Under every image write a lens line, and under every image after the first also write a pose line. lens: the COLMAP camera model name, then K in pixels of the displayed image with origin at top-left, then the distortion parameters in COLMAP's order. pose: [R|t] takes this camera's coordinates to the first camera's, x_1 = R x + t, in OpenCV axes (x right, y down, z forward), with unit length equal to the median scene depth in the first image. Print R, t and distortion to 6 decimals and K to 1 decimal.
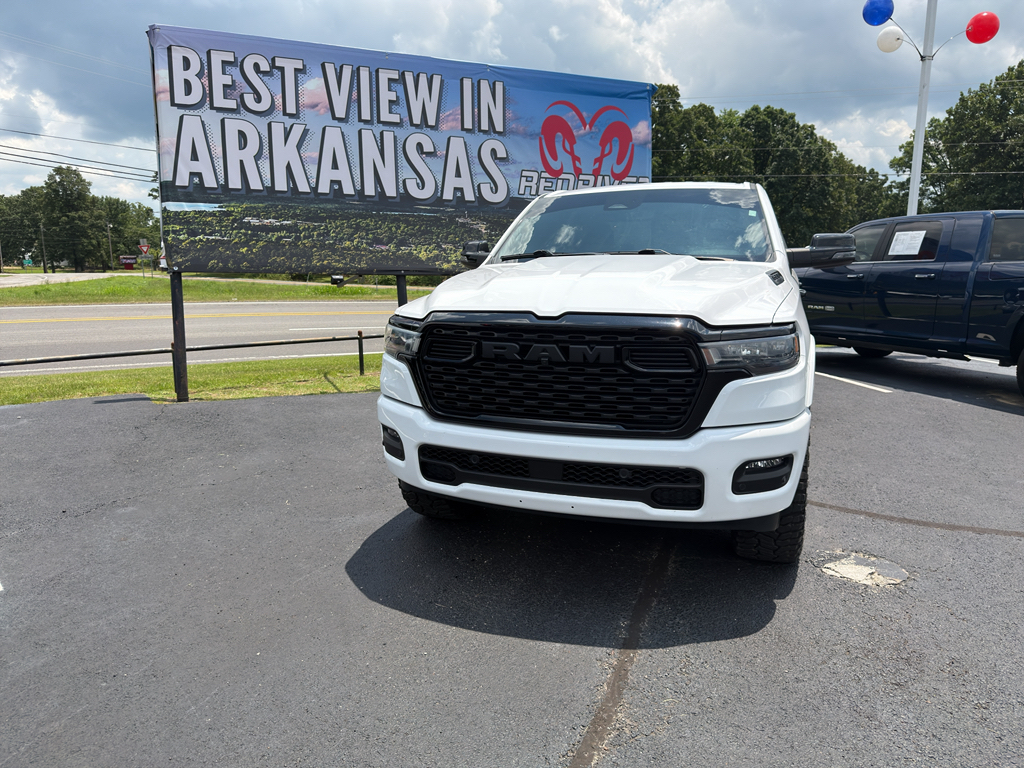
lens RADIAL K [[734.1, 0, 512.0], [0, 734.1, 384.0], [0, 0, 1]] dist [0.041907, -0.089315]
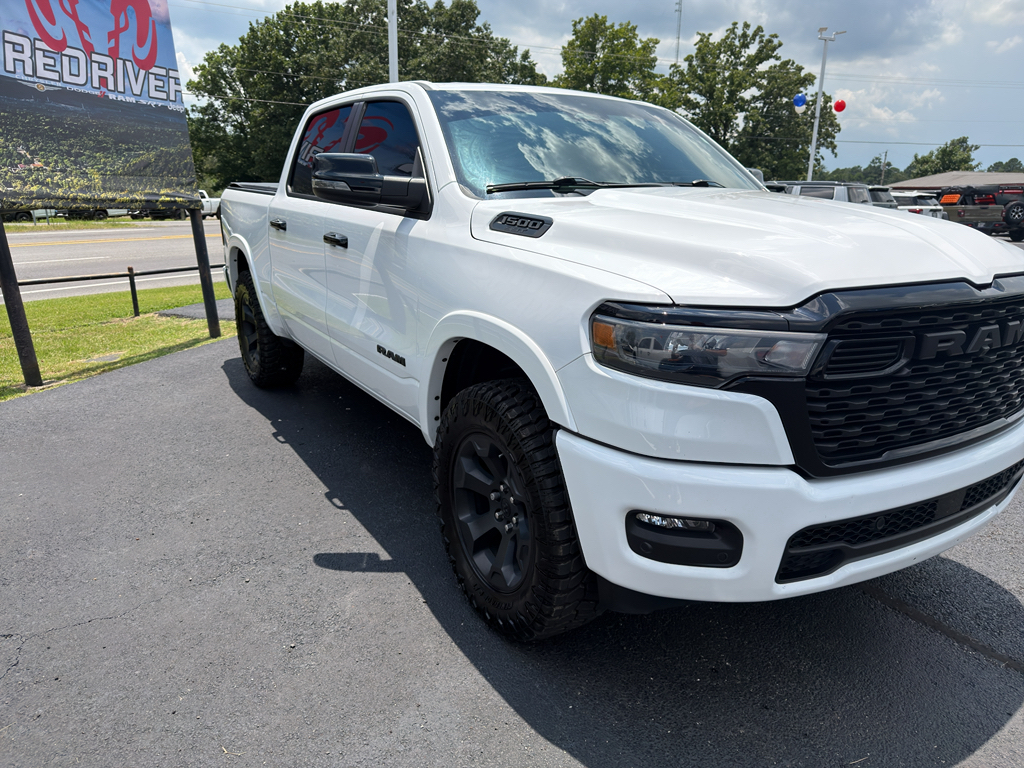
lens RADIAL K [[732.3, 0, 531.1], [0, 732.3, 375.5], [0, 0, 1]] dist [0.006031, -0.004173]
pose [[0.623791, -0.178682, 0.760892, -0.244119], [0.111419, 0.983904, 0.139710, -0.049867], [-0.773609, -0.002372, 0.633659, 0.298498]]
